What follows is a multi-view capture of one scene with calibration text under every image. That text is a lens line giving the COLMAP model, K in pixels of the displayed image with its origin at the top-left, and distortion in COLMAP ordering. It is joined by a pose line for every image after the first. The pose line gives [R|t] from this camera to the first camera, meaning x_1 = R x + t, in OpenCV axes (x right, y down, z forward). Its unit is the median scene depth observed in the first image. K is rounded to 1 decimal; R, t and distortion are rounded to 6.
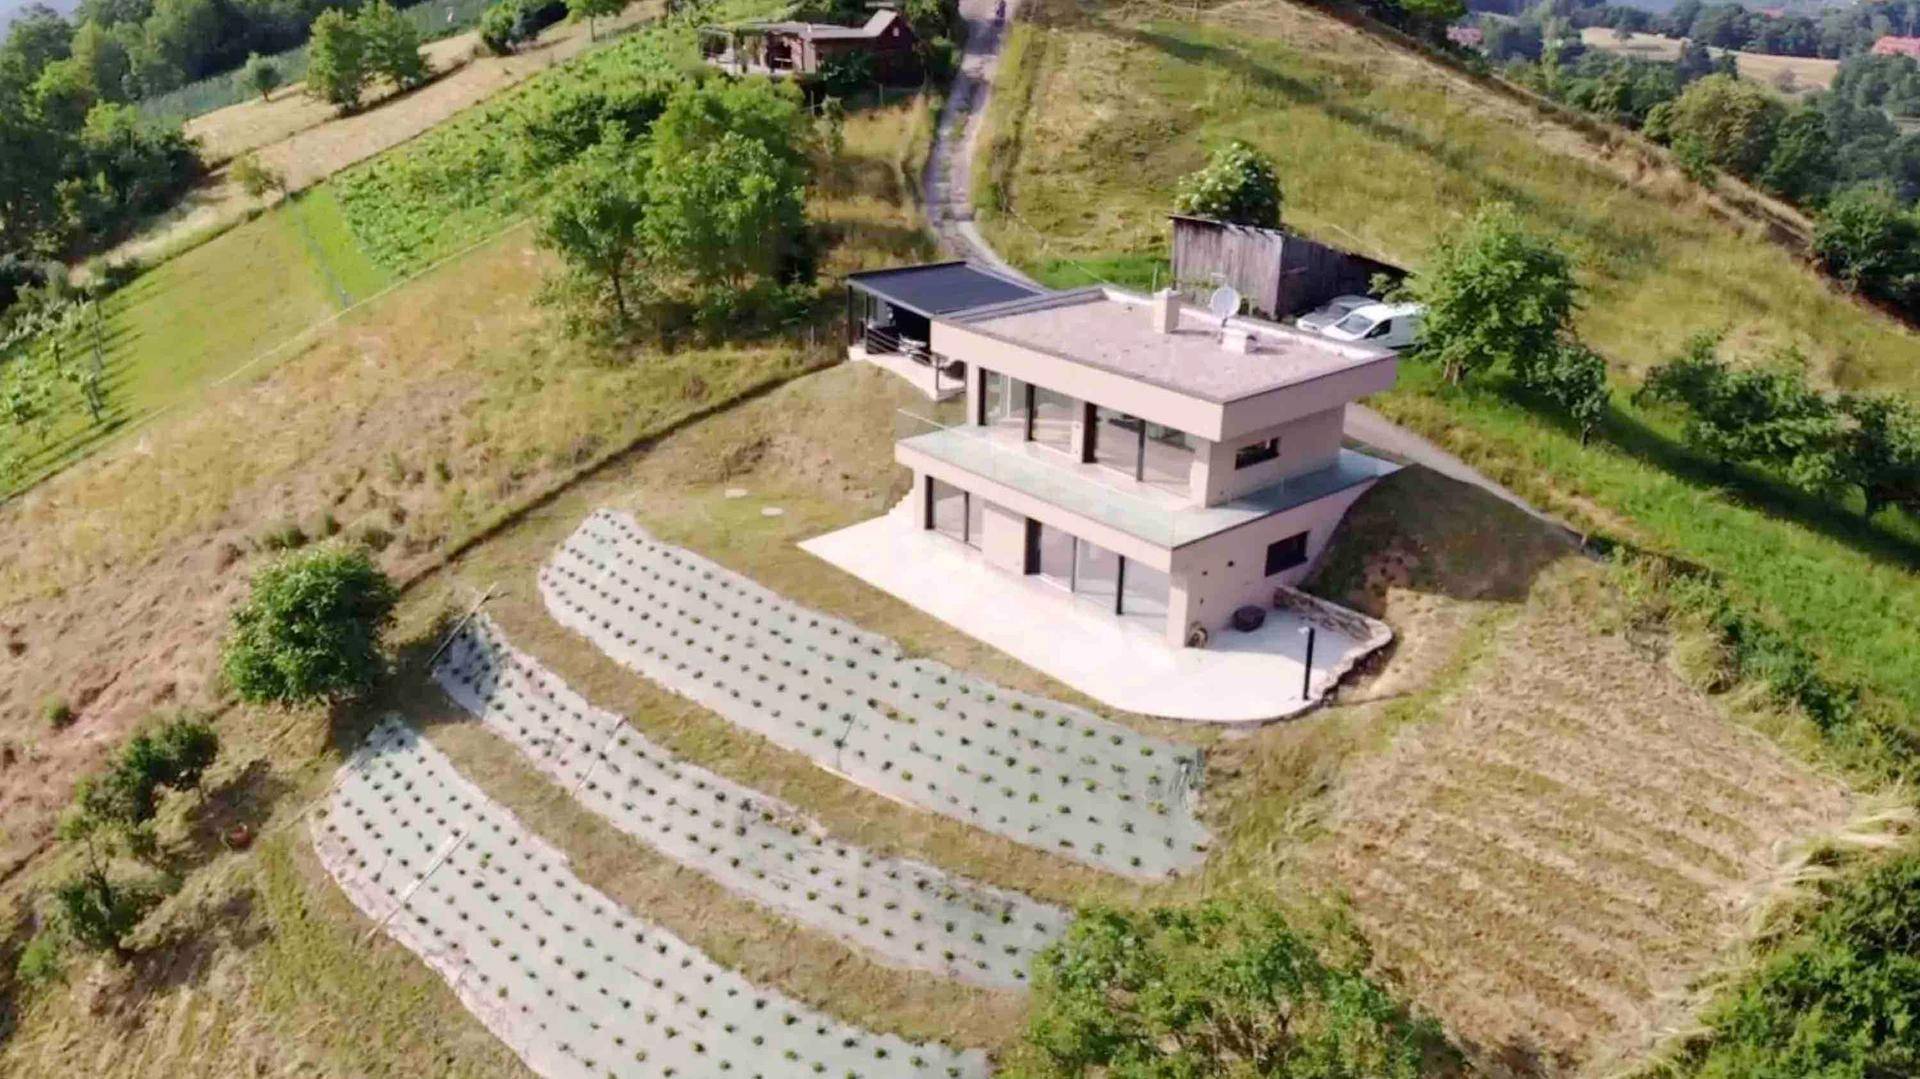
lens RADIAL K [[1490.9, 0, 960.0], [0, 1490.9, 539.5], [0, 0, 1]] dist [0.136072, -0.314859]
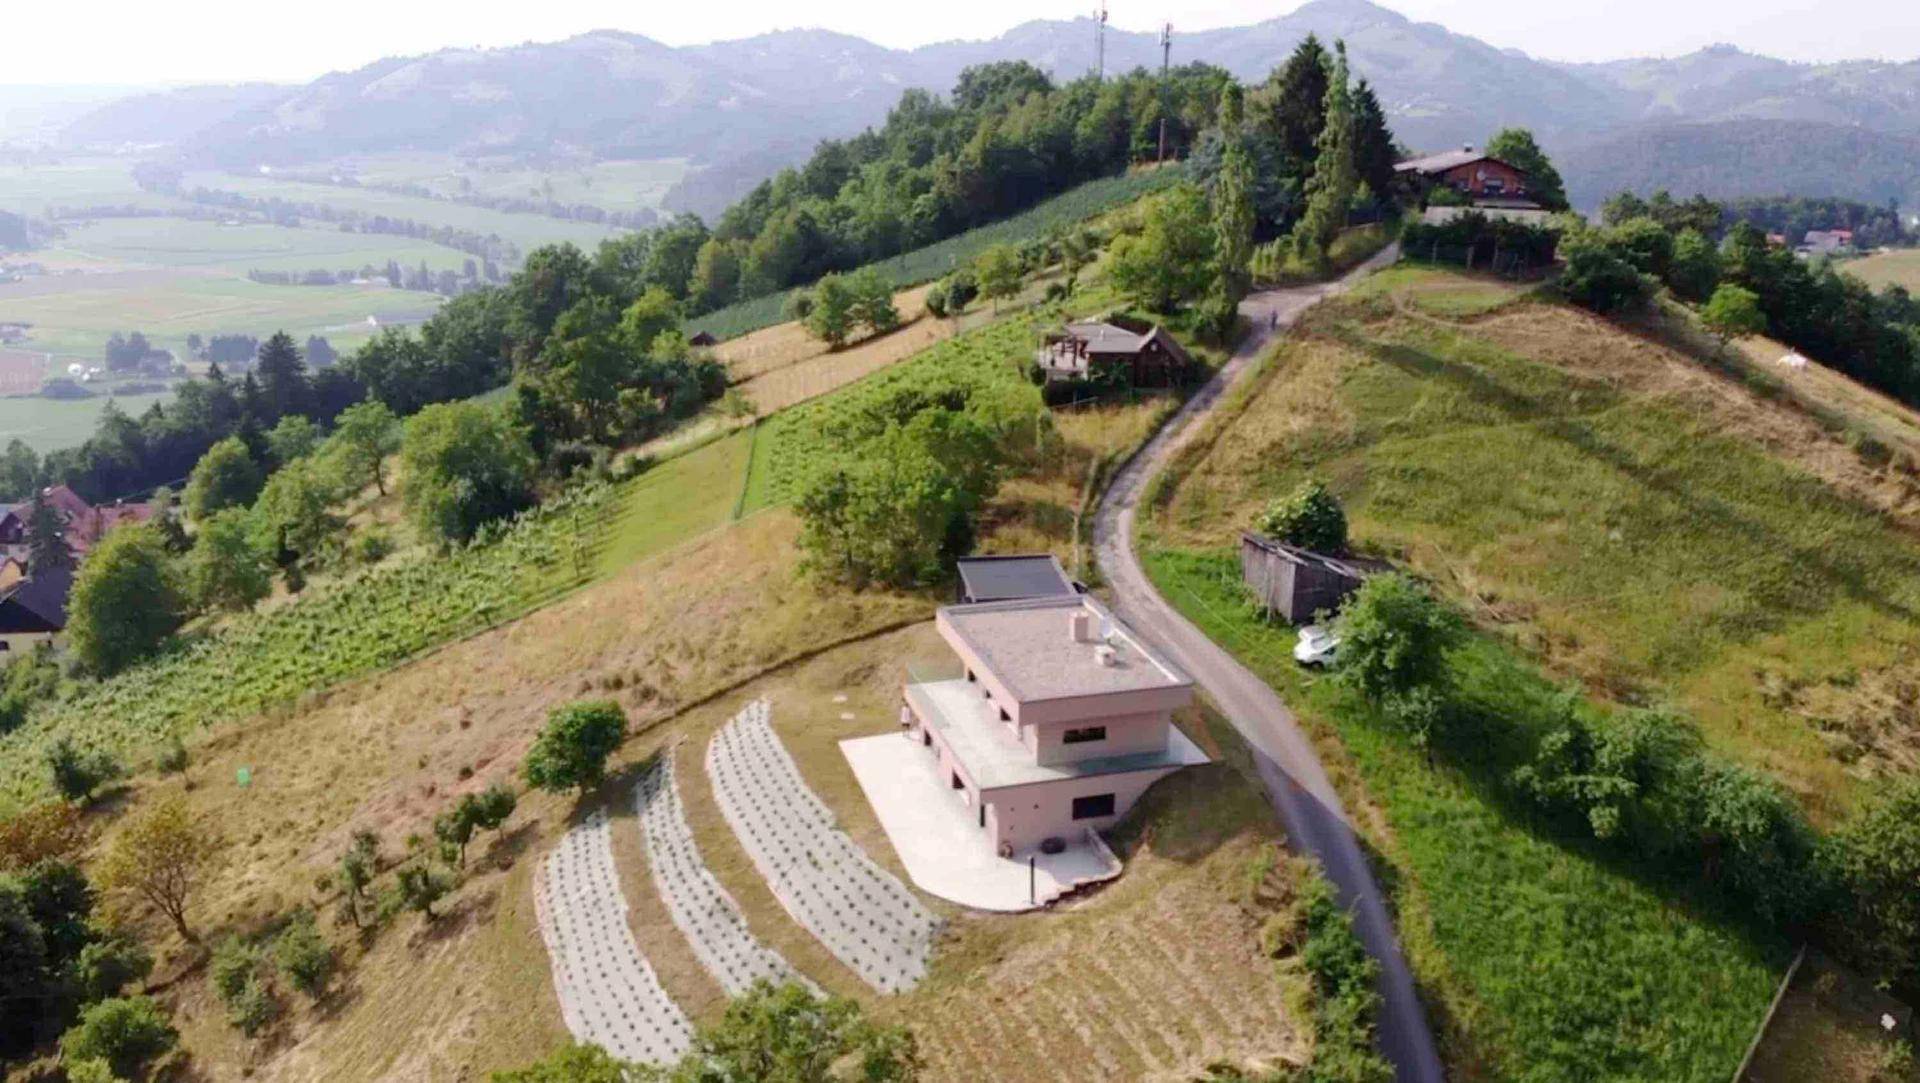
lens RADIAL K [[1554.2, 0, 965.3], [0, 1554.2, 496.4], [0, 0, 1]] dist [0.242197, -0.797563]
pose [[0.908754, 0.103823, -0.404211, 0.566667], [-0.149571, 0.985244, -0.083204, -0.117466], [0.389608, 0.136070, 0.910874, -0.406227]]
